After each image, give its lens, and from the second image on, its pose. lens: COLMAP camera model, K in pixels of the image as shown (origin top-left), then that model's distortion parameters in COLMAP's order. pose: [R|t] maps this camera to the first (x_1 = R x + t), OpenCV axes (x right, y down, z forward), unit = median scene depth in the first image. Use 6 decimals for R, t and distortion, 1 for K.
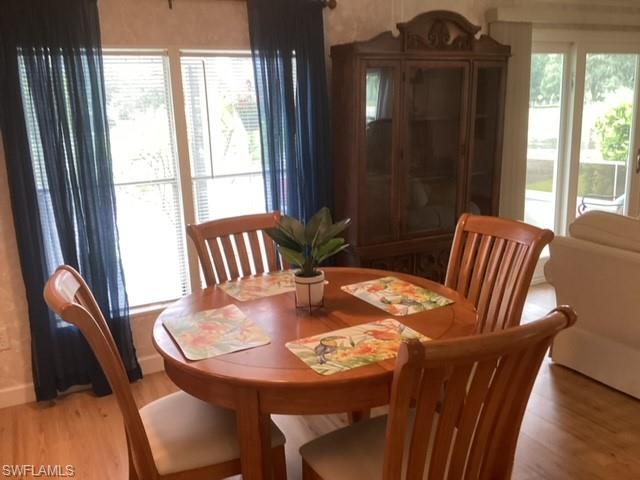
lens RADIAL K [[580.6, 0, 320.6], [0, 580.6, 239.2], [0, 0, 1]] dist [0.007956, 0.000000]
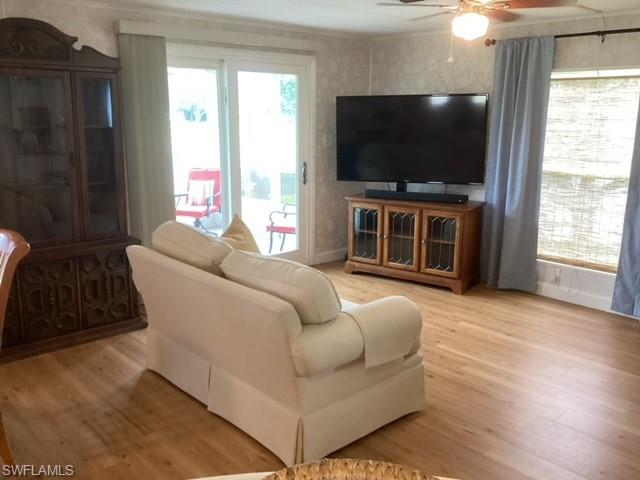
lens RADIAL K [[580.6, 0, 318.1], [0, 580.6, 242.2], [0, 0, 1]] dist [0.007956, 0.000000]
pose [[0.959069, -0.025633, 0.282010, 0.325735], [0.027319, 0.999625, -0.002048, -0.000892], [-0.281852, 0.009668, 0.959409, -0.059957]]
